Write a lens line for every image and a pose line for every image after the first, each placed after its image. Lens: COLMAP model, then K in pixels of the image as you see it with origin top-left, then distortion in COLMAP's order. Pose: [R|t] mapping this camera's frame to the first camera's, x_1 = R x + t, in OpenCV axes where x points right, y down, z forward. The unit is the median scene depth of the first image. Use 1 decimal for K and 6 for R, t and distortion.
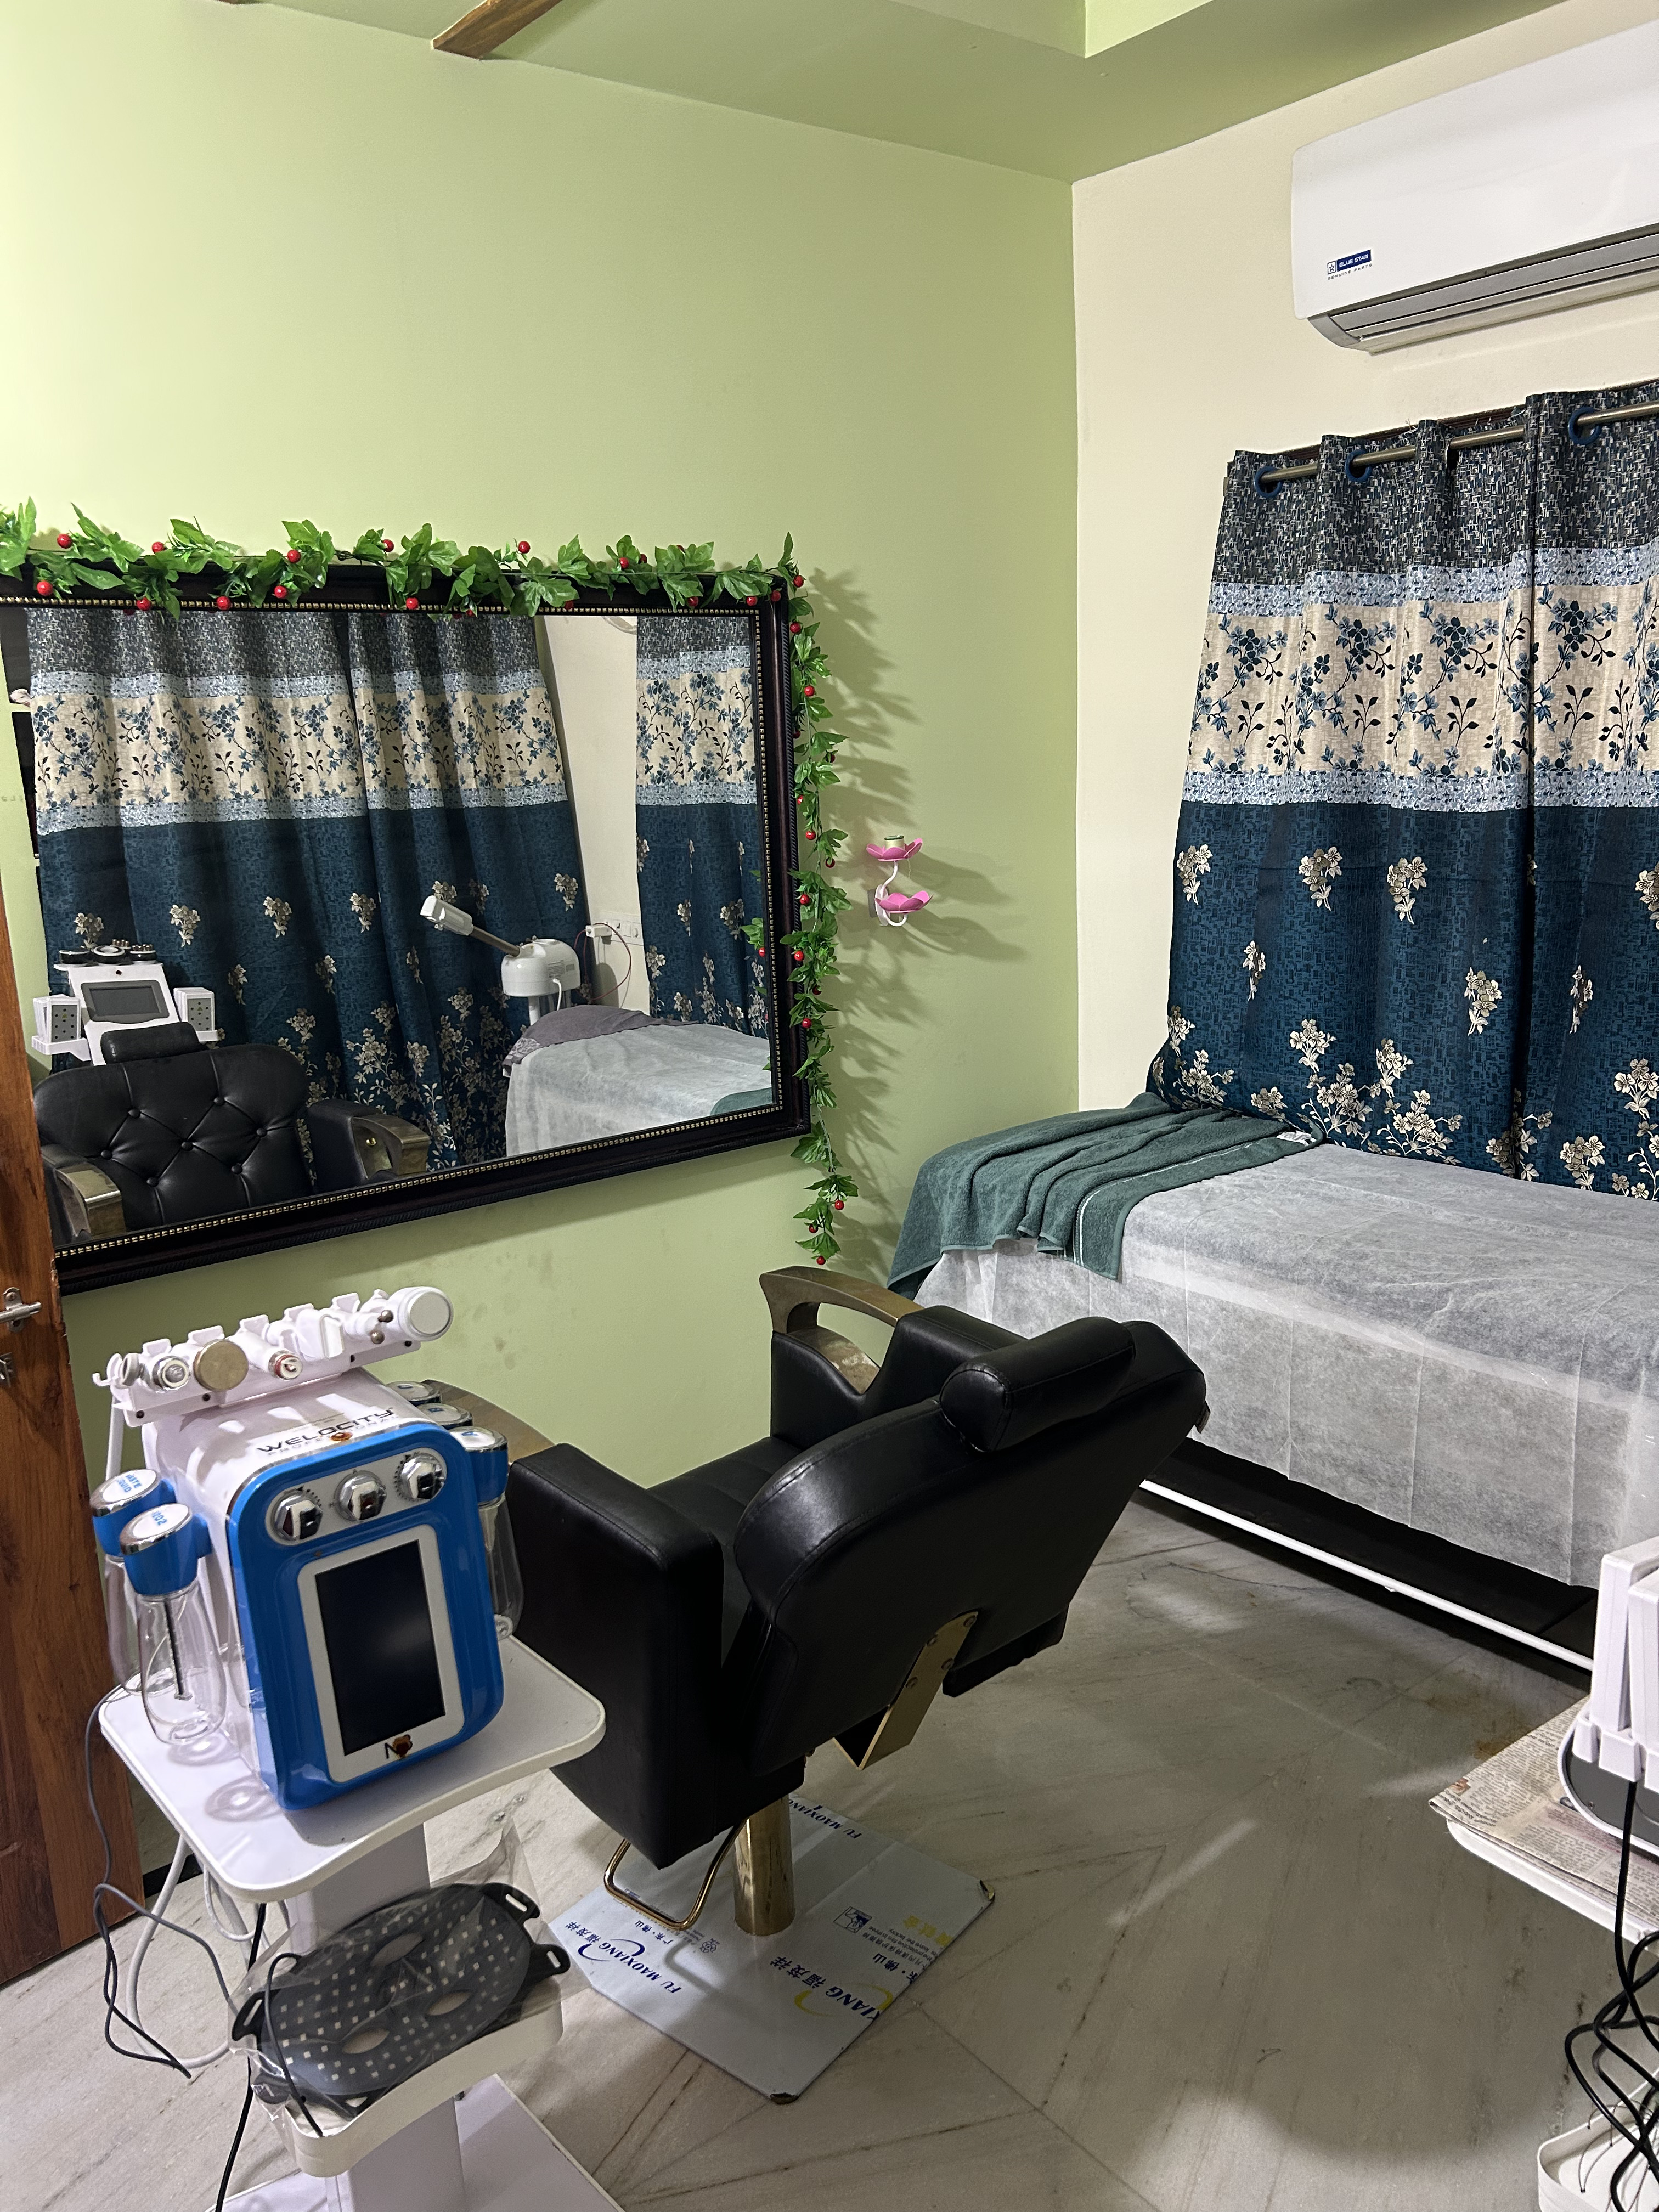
lens RADIAL K [[1672.0, 0, 824.0], [0, 1672.0, 1107.8], [0, 0, 1]] dist [0.049605, -0.060855]
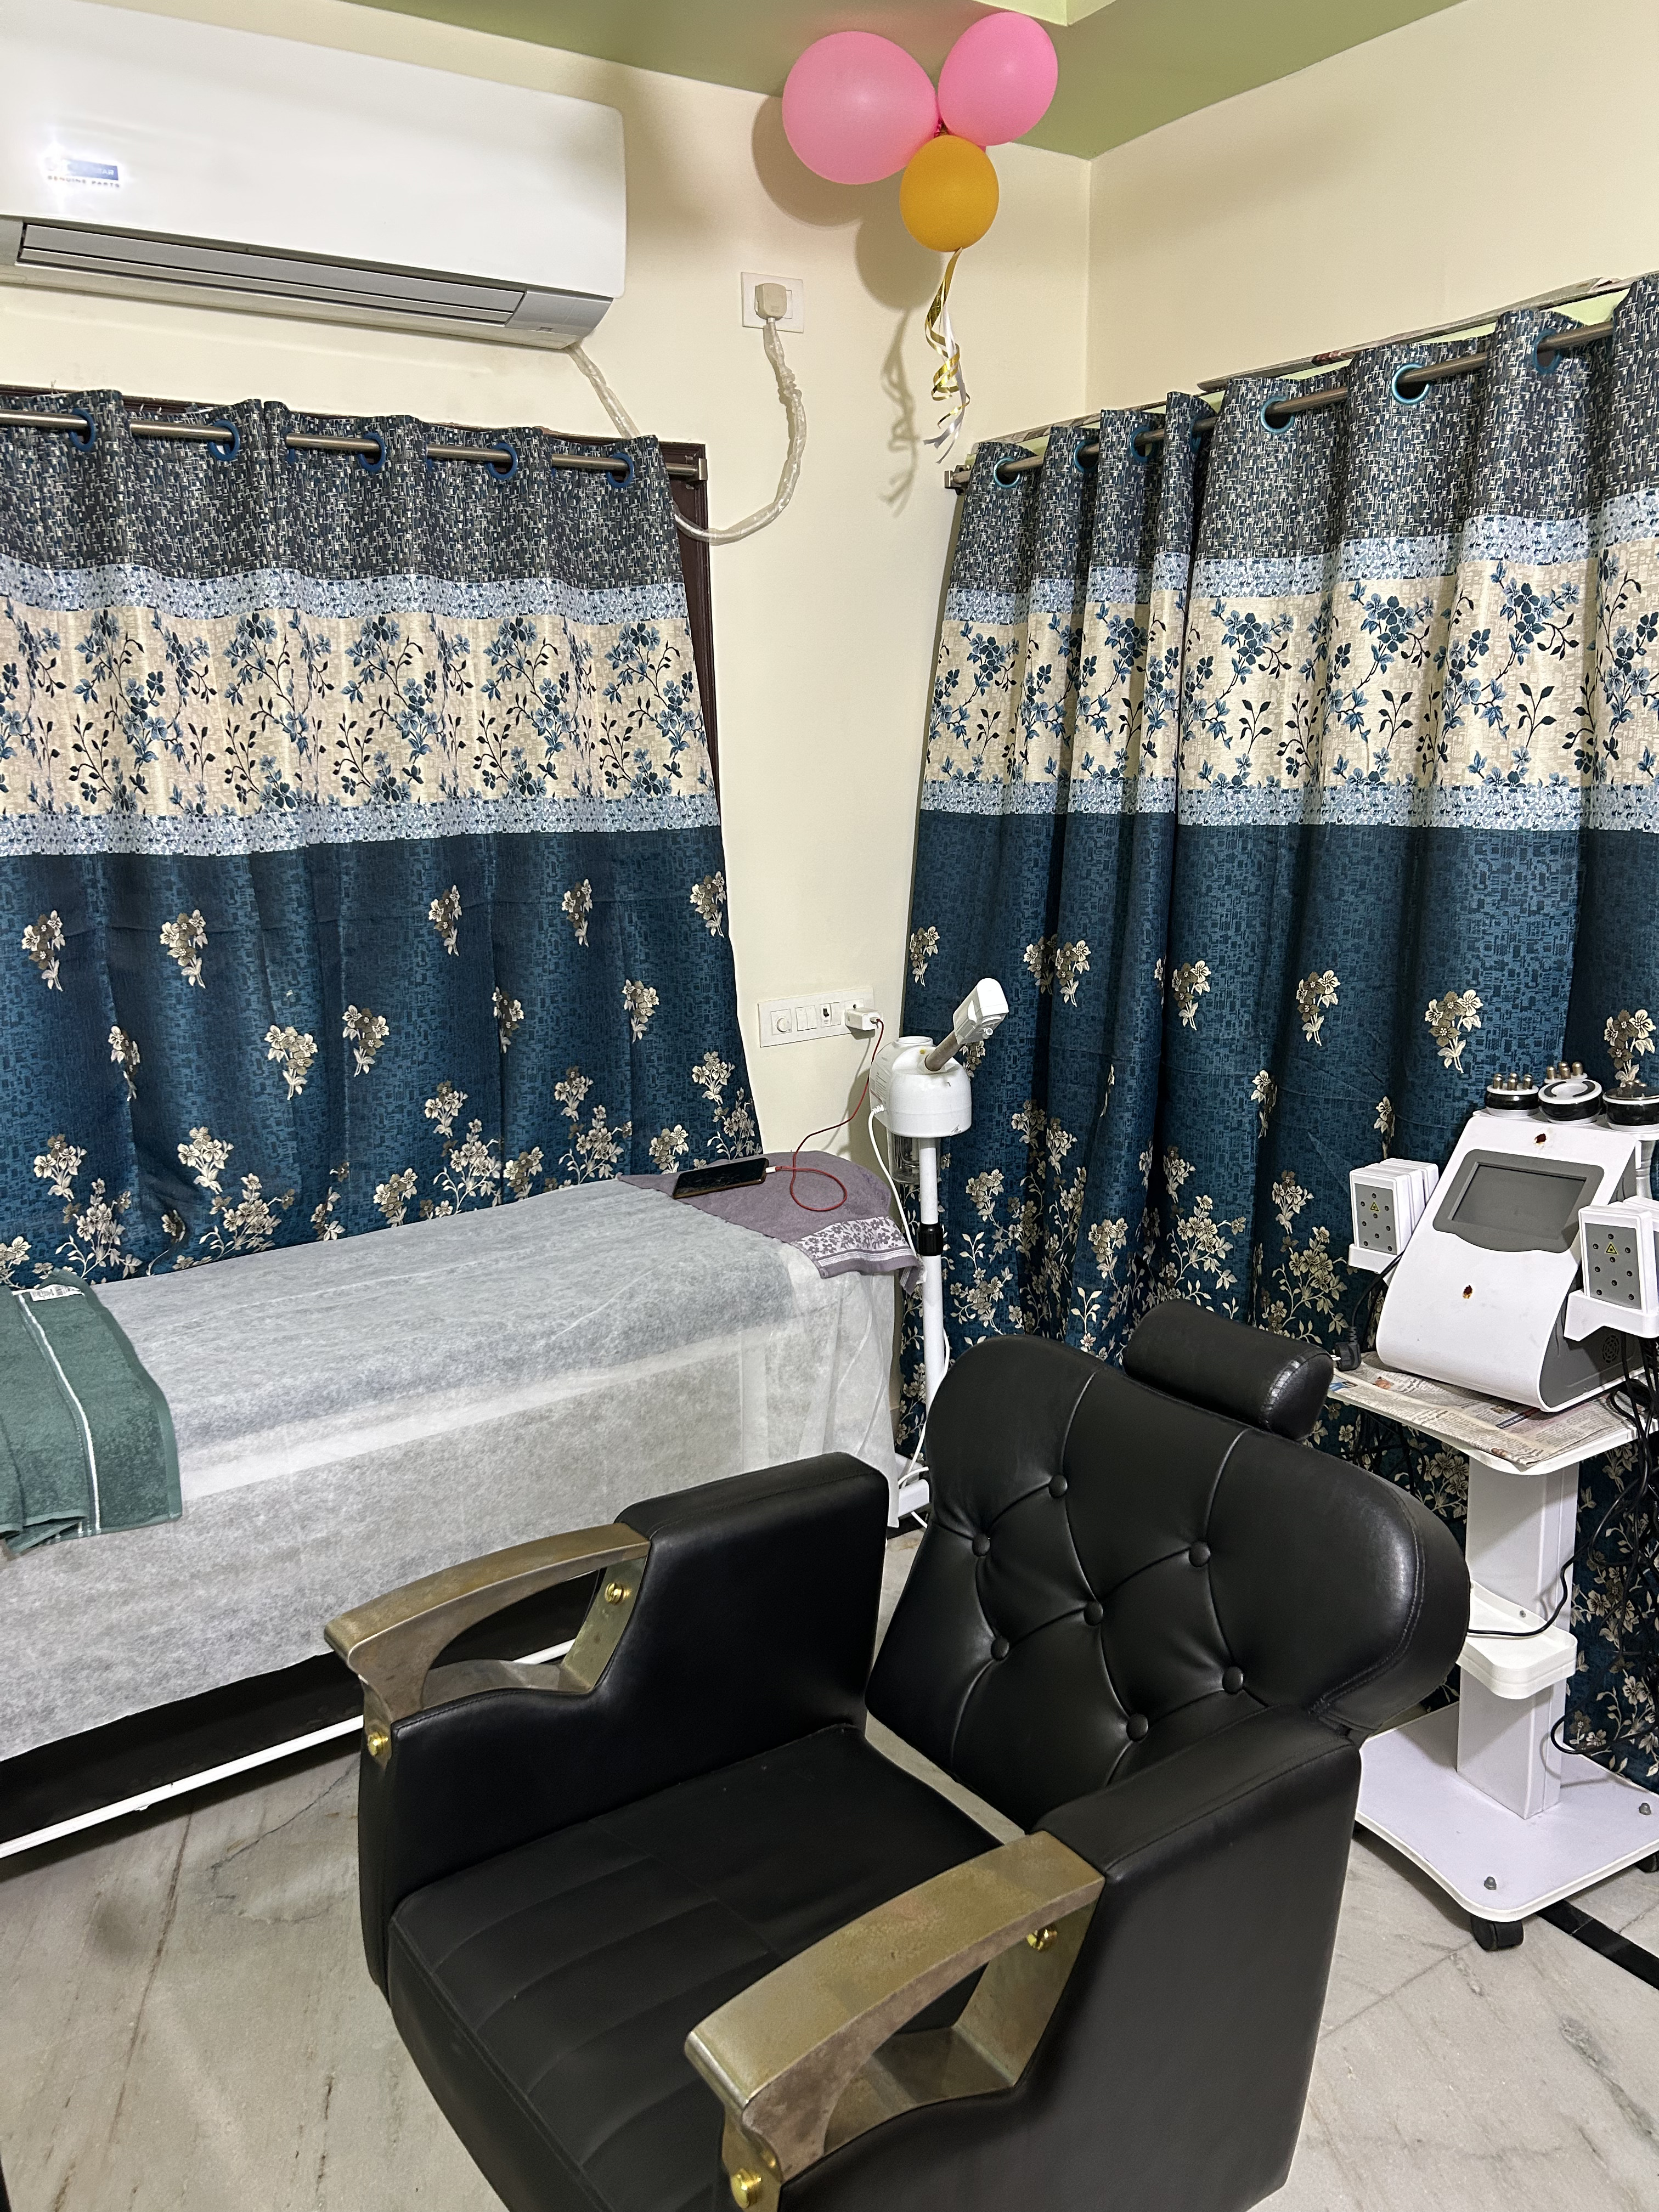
lens RADIAL K [[1672.0, 0, 834.5], [0, 1672.0, 1105.0], [0, 0, 1]] dist [0.049605, -0.060855]
pose [[0.068314, -0.179469, 0.981389, -0.489407], [0.231319, 0.959730, 0.159407, -0.118207], [-0.970476, 0.216125, 0.107077, 0.630433]]
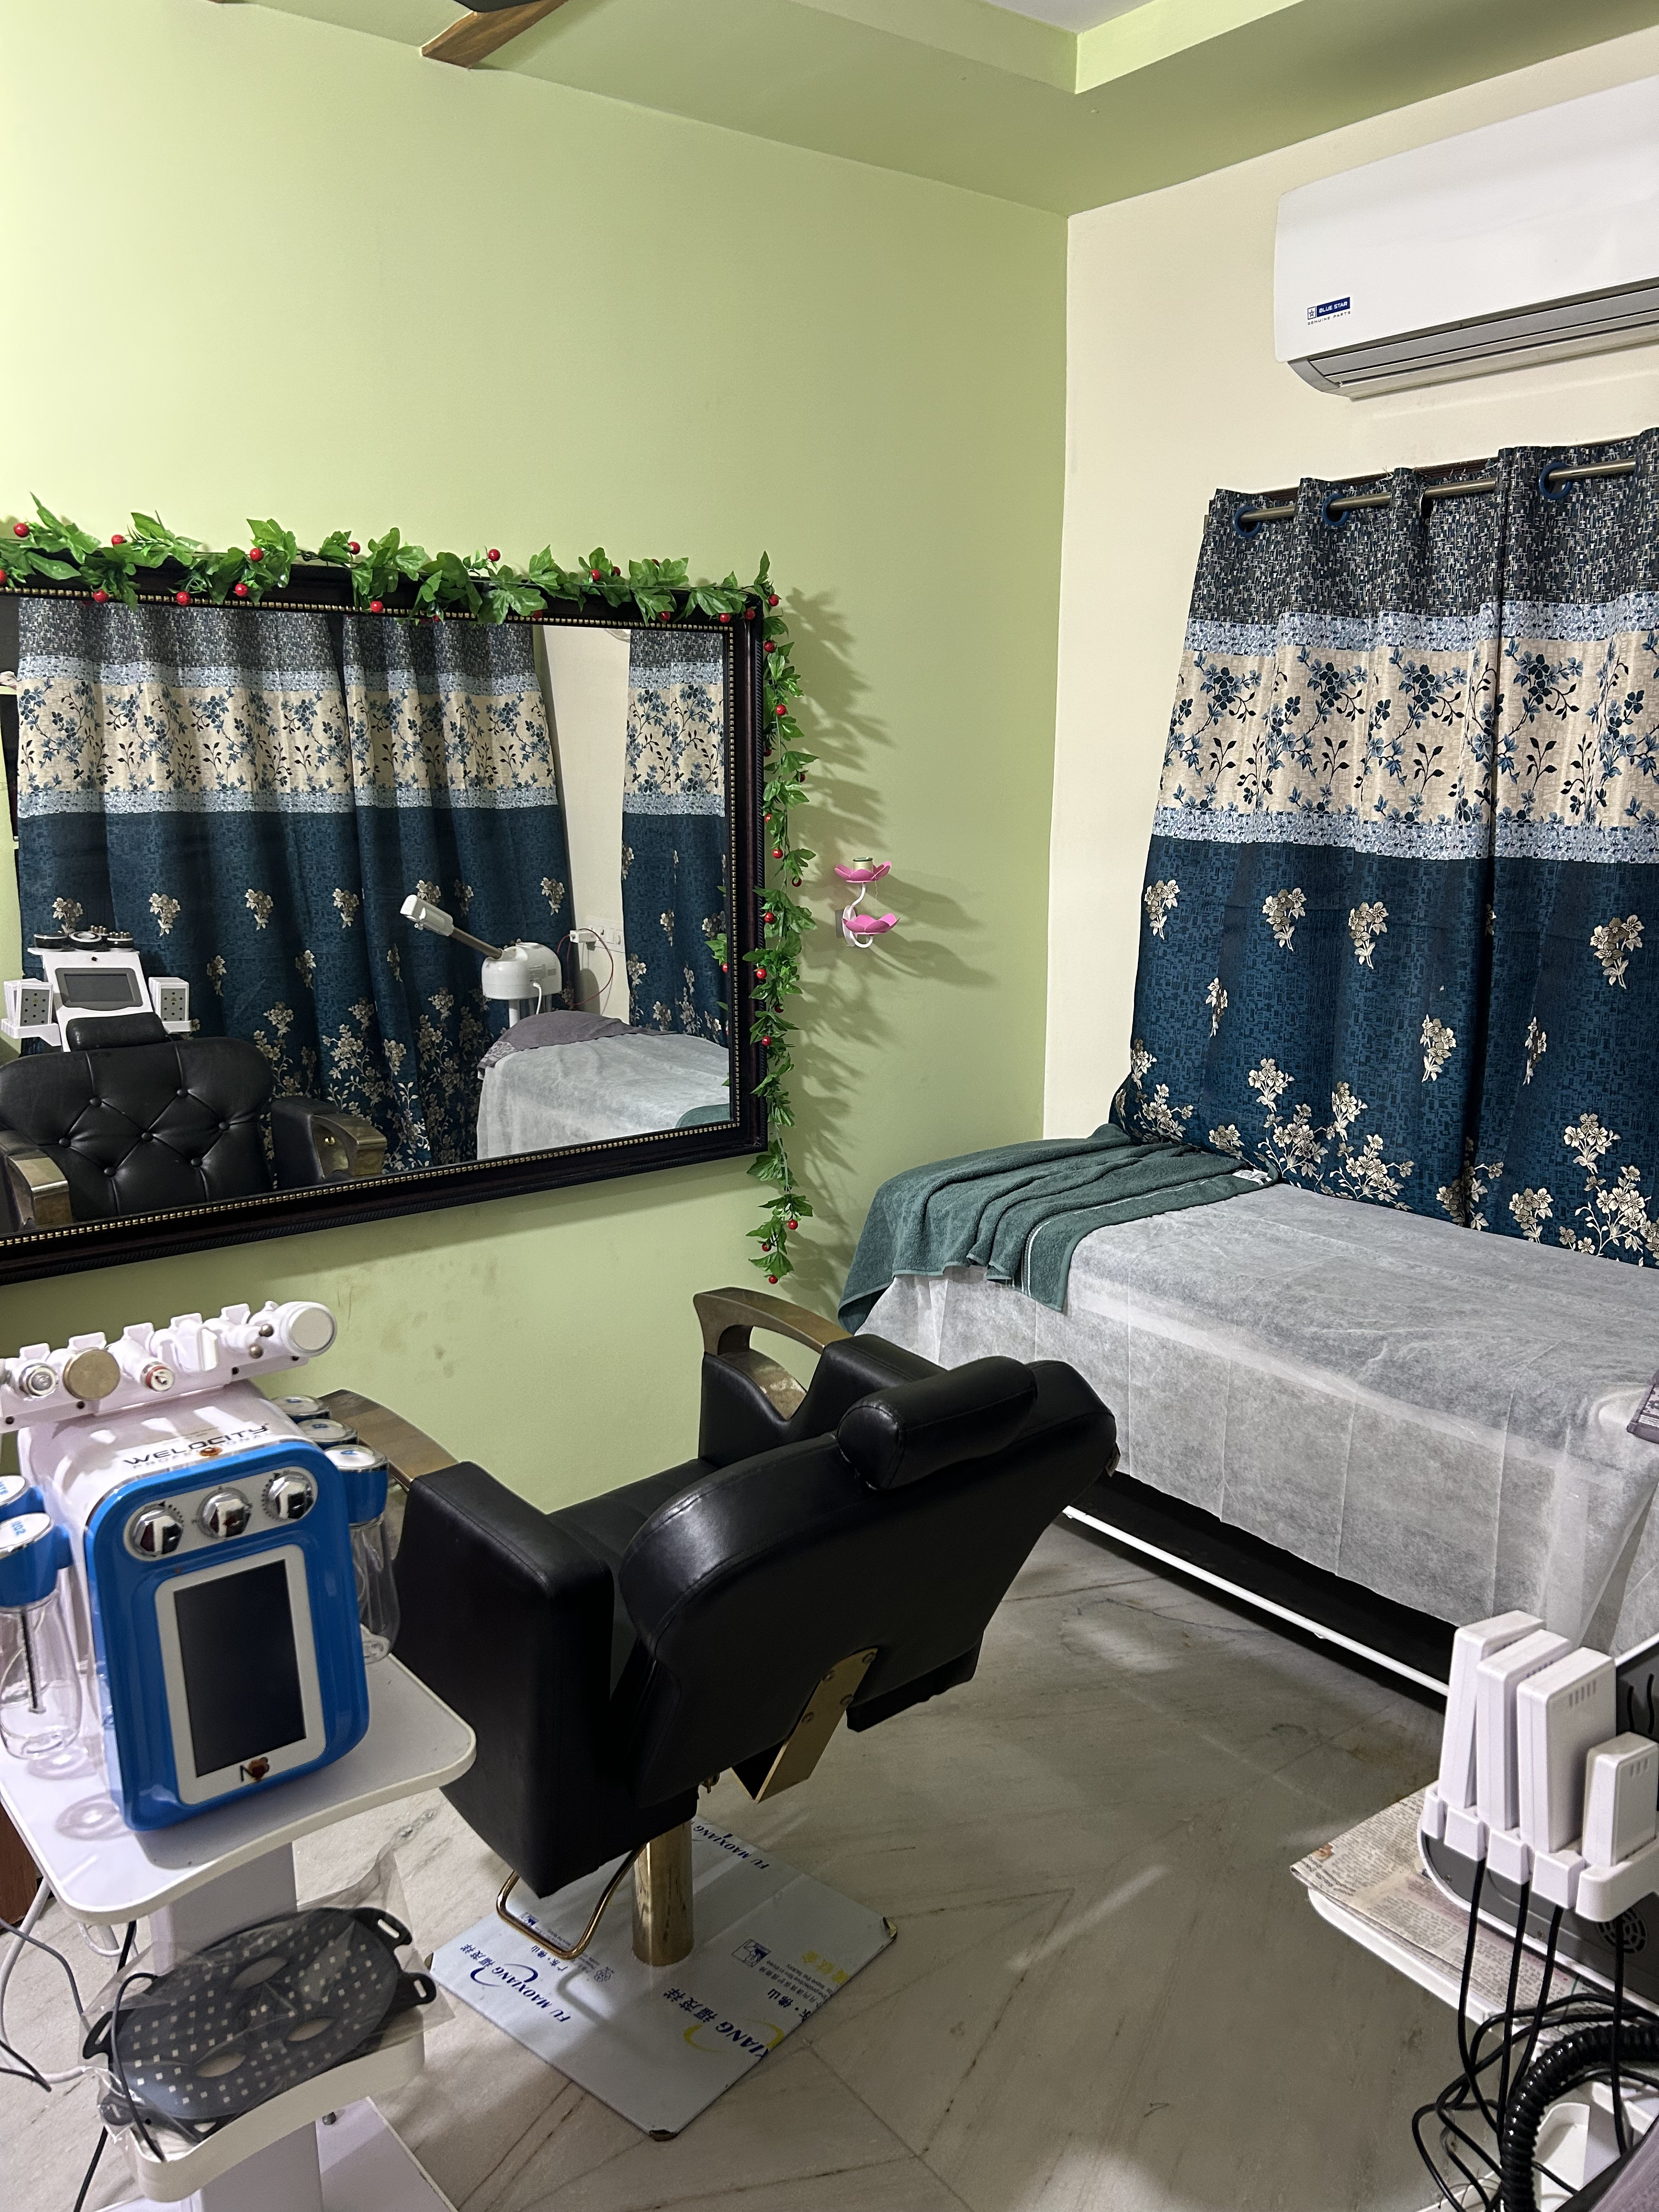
lens RADIAL K [[1672.0, 0, 838.9], [0, 1672.0, 1096.9], [0, 0, 1]] dist [0.049605, -0.060855]
pose [[0.999114, 0.041844, 0.004525, 0.033138], [-0.041784, 0.999048, -0.012550, -0.007470], [-0.005046, 0.012350, 0.999911, 0.003952]]
